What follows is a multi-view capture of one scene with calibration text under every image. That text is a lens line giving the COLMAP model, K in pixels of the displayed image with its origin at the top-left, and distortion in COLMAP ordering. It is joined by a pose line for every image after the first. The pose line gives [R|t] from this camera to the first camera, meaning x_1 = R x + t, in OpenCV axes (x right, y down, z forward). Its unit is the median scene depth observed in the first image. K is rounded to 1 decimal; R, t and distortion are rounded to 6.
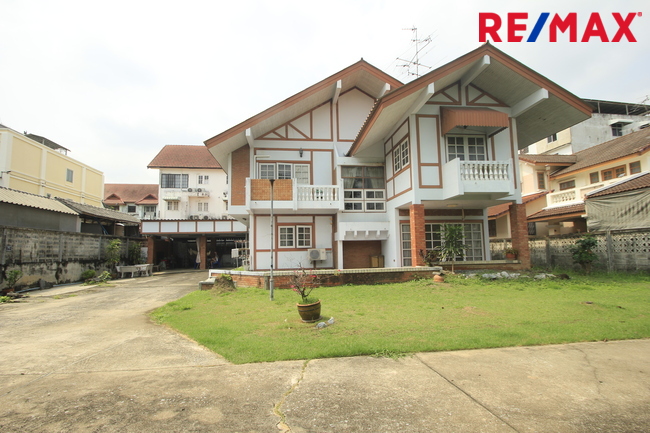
lens RADIAL K [[302.1, 0, 319.2], [0, 302.1, 219.9], [0, 0, 1]] dist [0.005328, -0.009367]
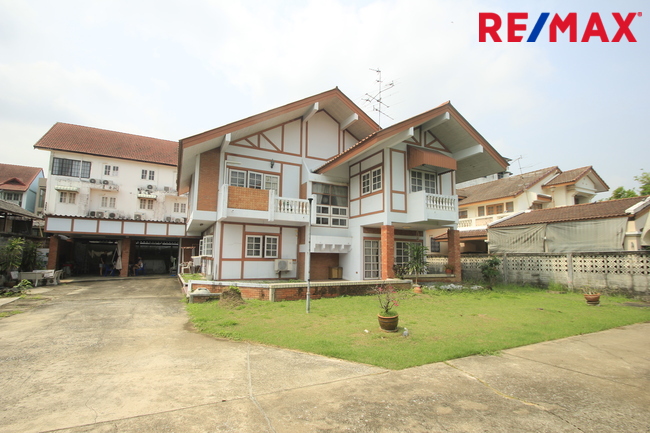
lens RADIAL K [[302.1, 0, 318.4], [0, 302.1, 218.5], [0, 0, 1]] dist [0.005328, -0.009367]
pose [[0.940910, 0.075132, 0.330218, -0.252661], [-0.066694, 0.997094, -0.036827, -0.013271], [-0.332025, 0.012628, 0.943186, -0.006753]]
